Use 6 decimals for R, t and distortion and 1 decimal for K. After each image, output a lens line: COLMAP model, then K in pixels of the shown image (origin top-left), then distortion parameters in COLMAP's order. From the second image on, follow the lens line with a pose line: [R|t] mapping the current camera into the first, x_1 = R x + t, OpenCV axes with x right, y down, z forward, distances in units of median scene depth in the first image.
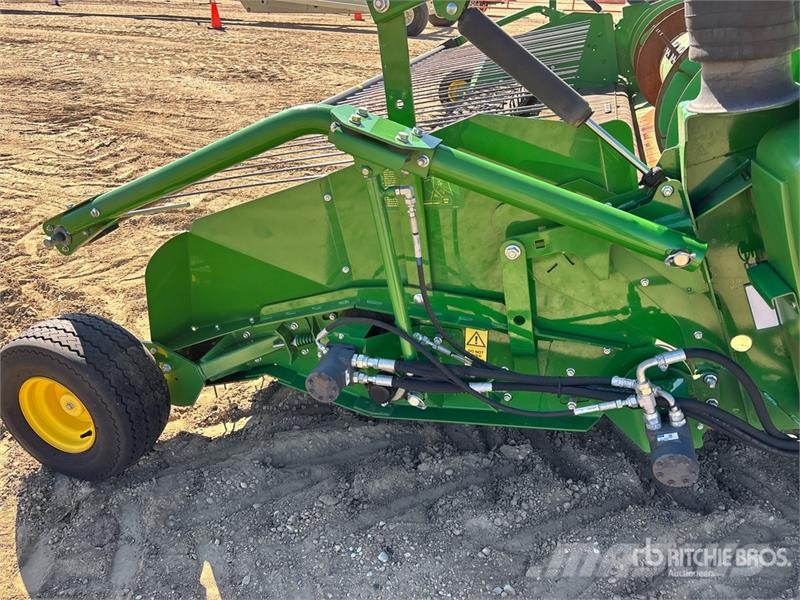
lens RADIAL K [[590.0, 0, 383.0], [0, 590.0, 295.5], [0, 0, 1]] dist [0.010310, -0.001260]
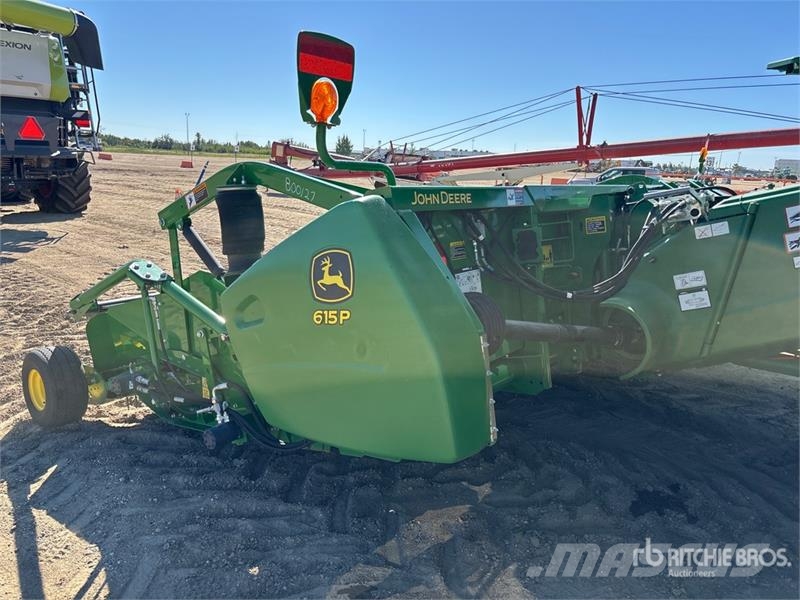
lens RADIAL K [[590.0, 0, 383.0], [0, 590.0, 295.5], [0, 0, 1]] dist [0.010310, -0.001260]
pose [[0.925160, 0.092999, -0.368009, 1.398827], [-0.188750, 0.953872, -0.233458, 0.146861], [0.329321, 0.285447, 0.900037, -0.626246]]
